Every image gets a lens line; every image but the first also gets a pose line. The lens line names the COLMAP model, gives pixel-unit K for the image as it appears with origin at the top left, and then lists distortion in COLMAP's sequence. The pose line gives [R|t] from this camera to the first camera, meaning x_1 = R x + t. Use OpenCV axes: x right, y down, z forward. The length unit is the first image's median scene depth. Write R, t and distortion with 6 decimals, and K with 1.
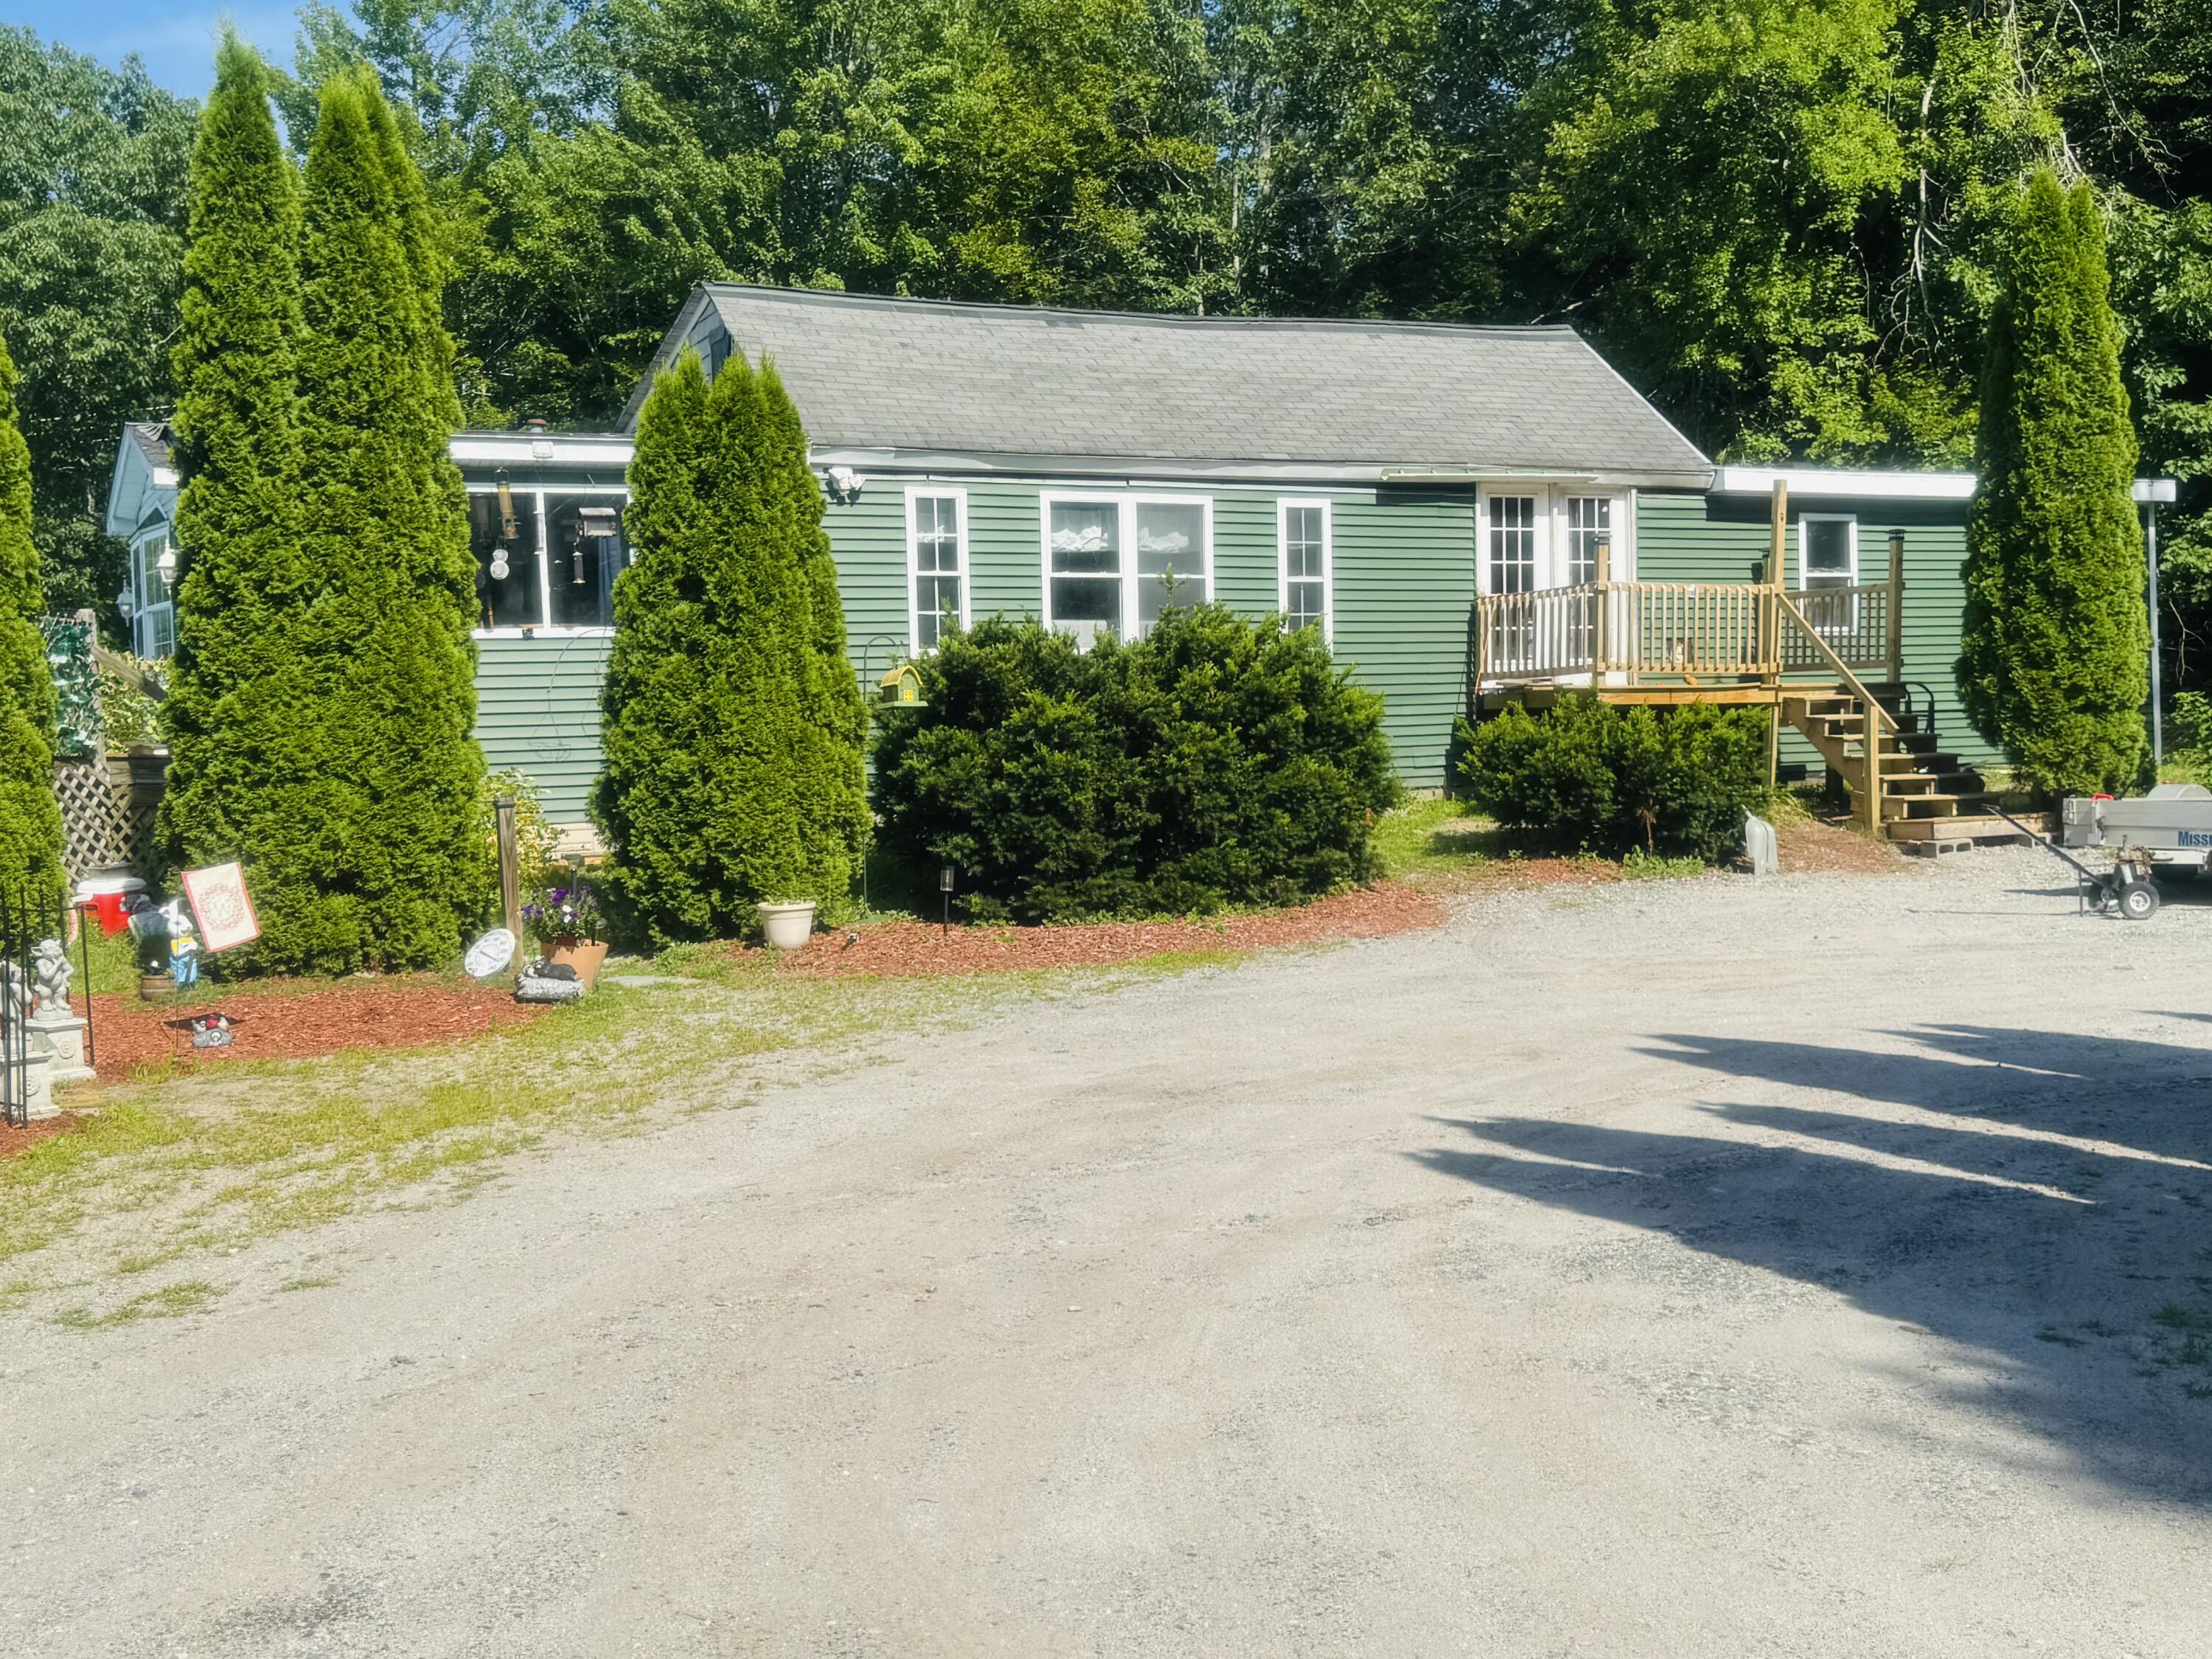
lens RADIAL K [[2304.6, 0, 1104.3], [0, 2304.6, 832.2], [0, 0, 1]] dist [0.070400, 0.000000]
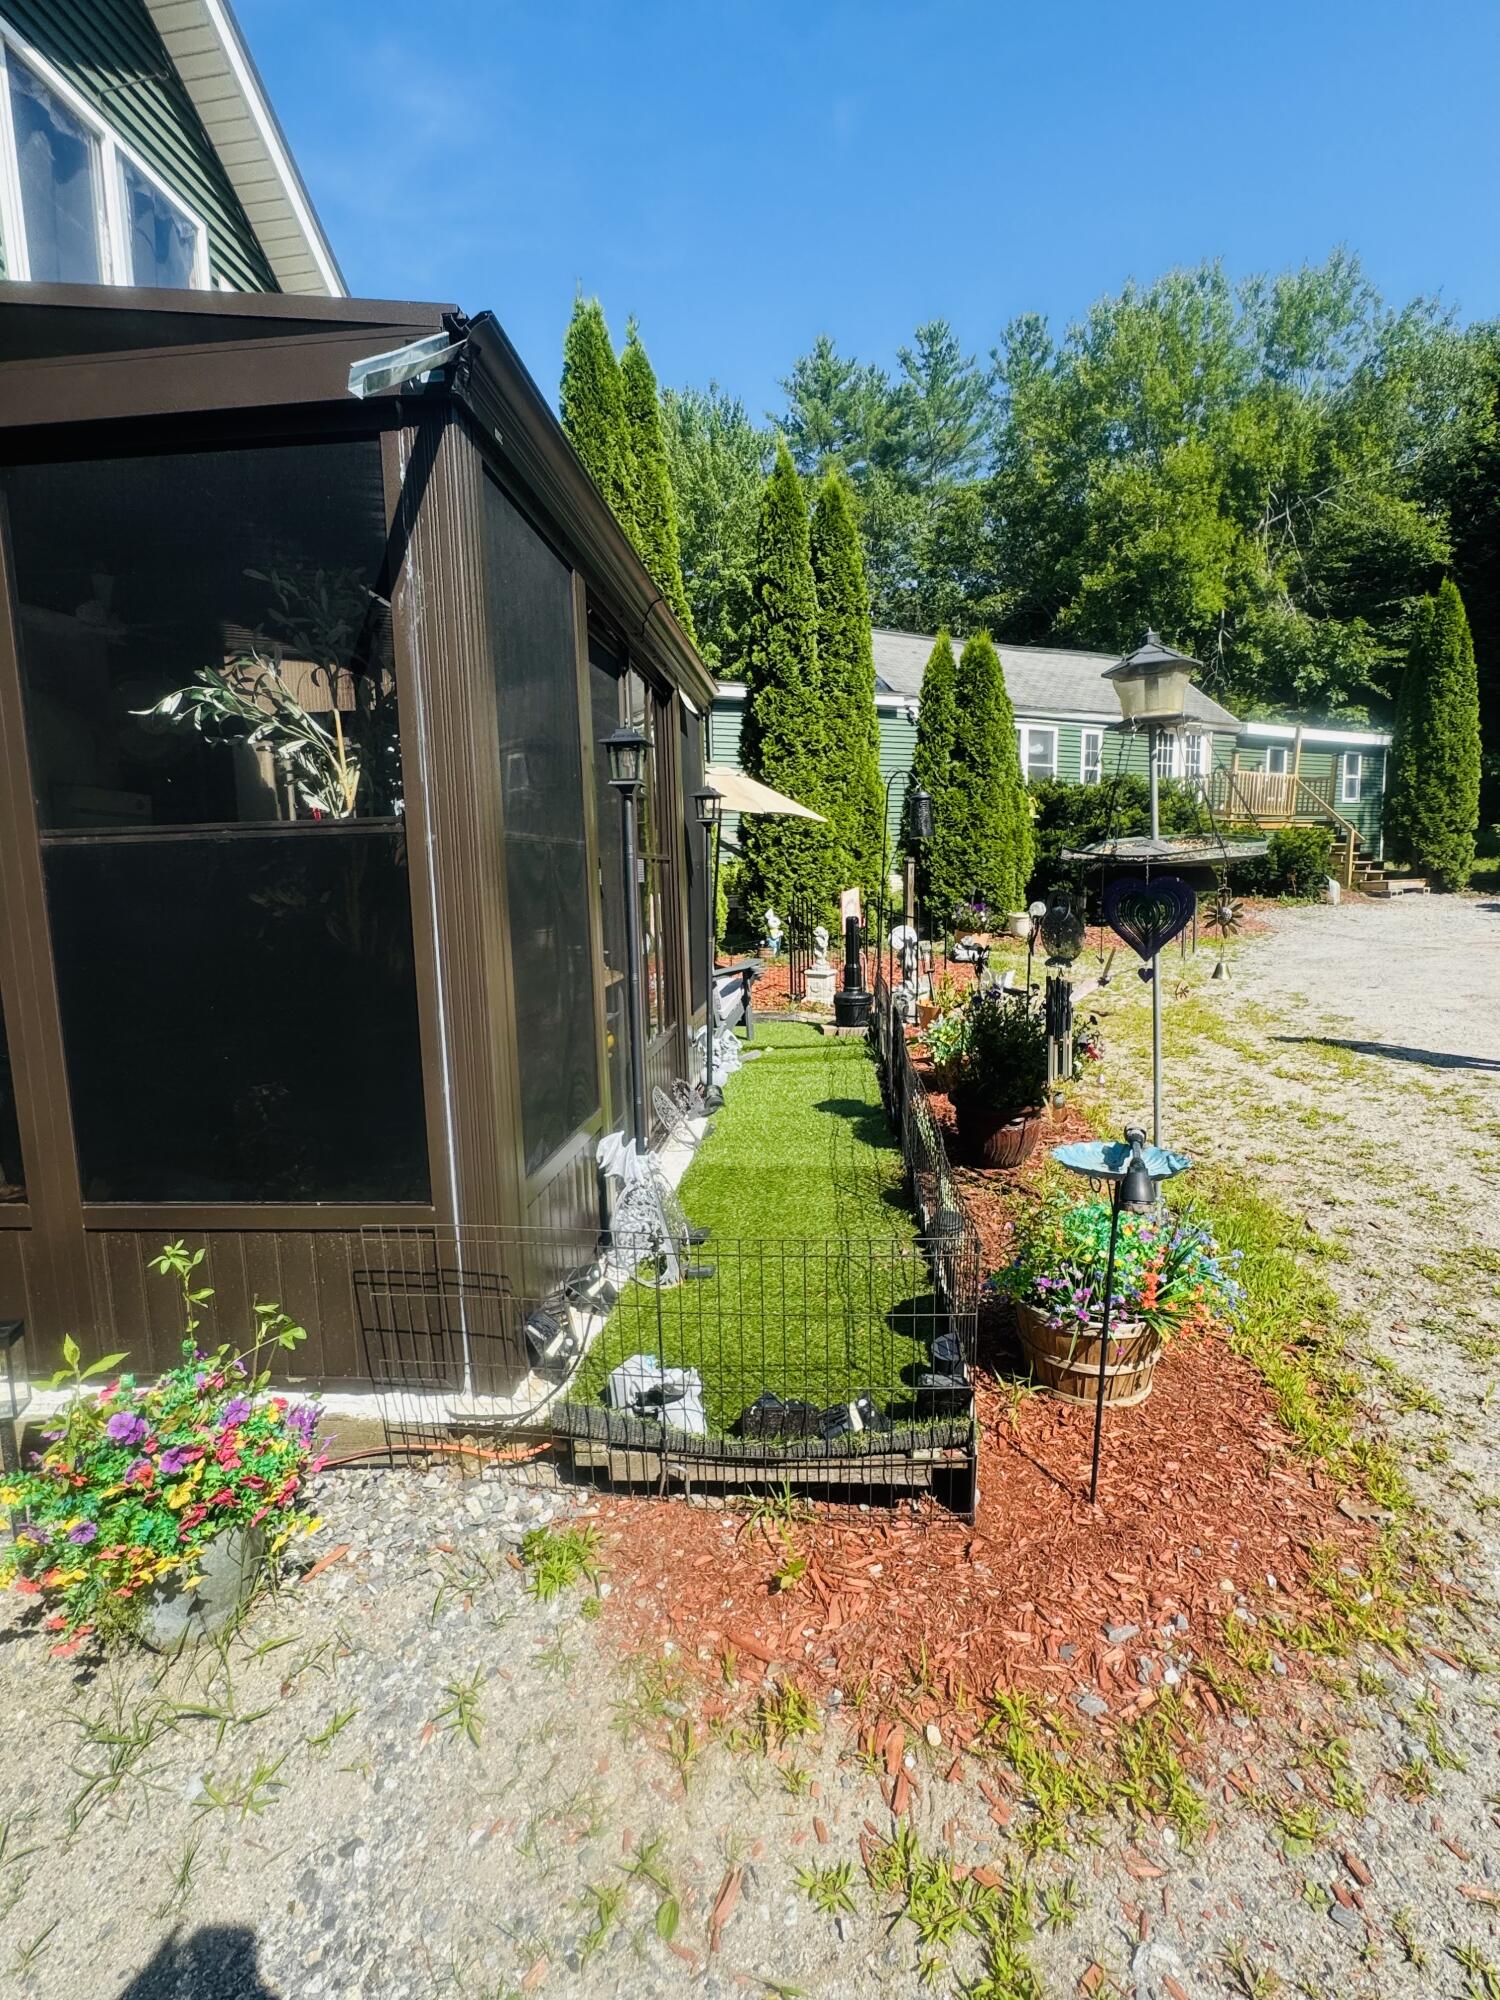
lens RADIAL K [[927.1, 0, 755.0], [0, 927.1, 999.1], [0, 0, 1]] dist [-0.016547, 0.000096]
pose [[0.998671, -0.003984, 0.051387, -0.291180], [-0.001548, 0.994240, 0.107165, 0.013502], [-0.051518, -0.107102, 0.992912, 0.146951]]
